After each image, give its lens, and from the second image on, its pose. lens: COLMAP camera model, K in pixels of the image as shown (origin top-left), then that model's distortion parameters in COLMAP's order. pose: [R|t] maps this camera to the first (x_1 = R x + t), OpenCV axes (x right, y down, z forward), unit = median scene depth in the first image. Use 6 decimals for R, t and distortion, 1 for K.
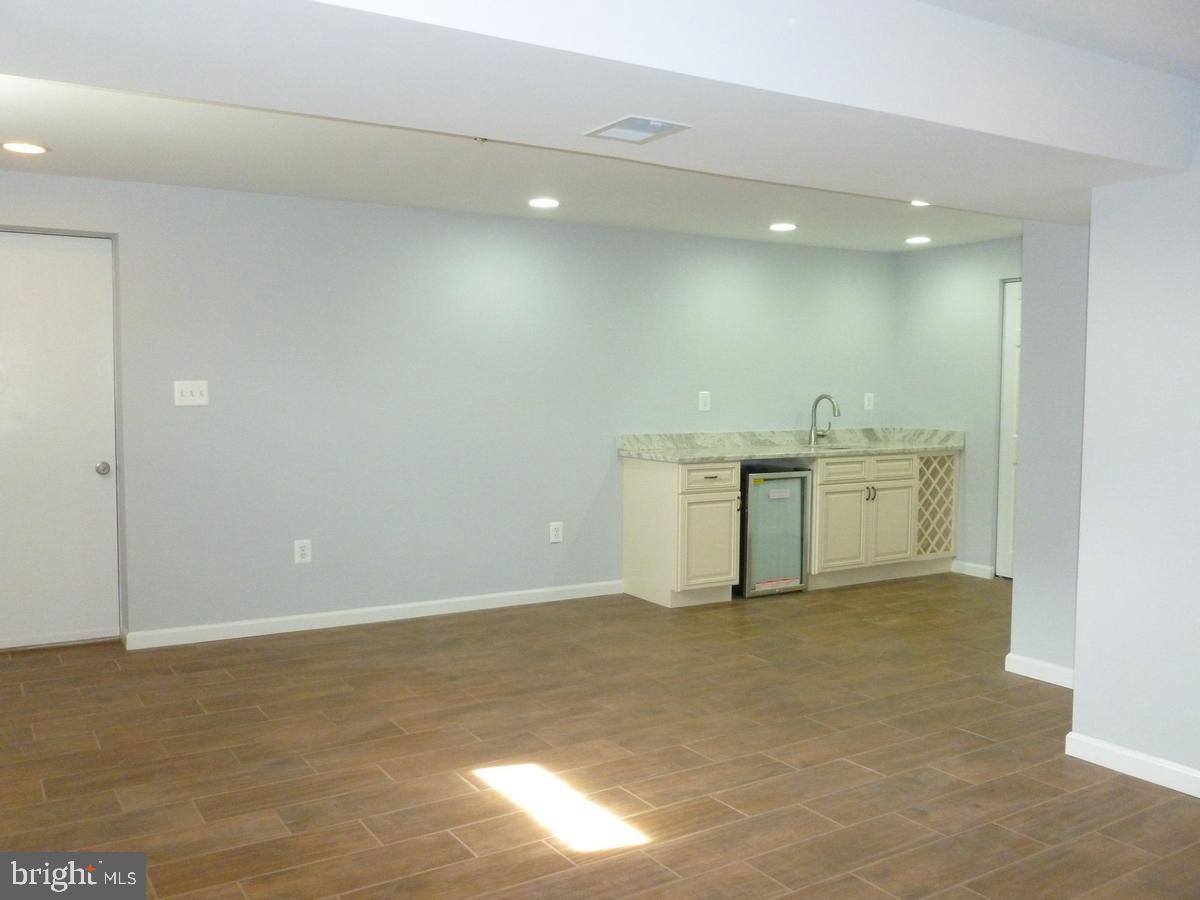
lens RADIAL K [[1004.5, 0, 602.5], [0, 1004.5, 447.1], [0, 0, 1]] dist [-0.015449, 0.002860]
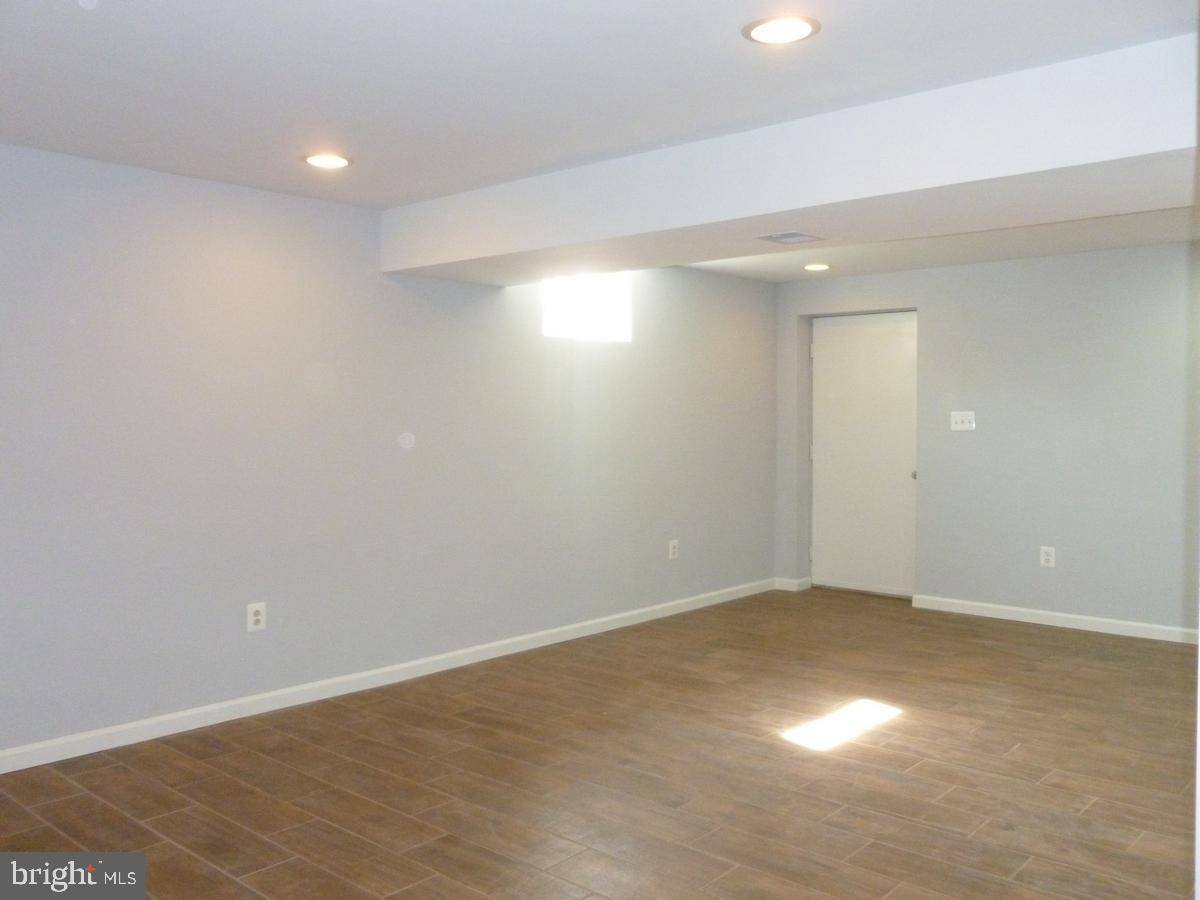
lens RADIAL K [[1004.5, 0, 600.6], [0, 1004.5, 452.4], [0, 0, 1]] dist [-0.015449, 0.002860]
pose [[0.274011, 0.023451, -0.961441, 1.344996], [-0.051807, 0.998611, 0.009593, -0.002040], [0.960330, 0.047180, 0.274845, 0.356752]]
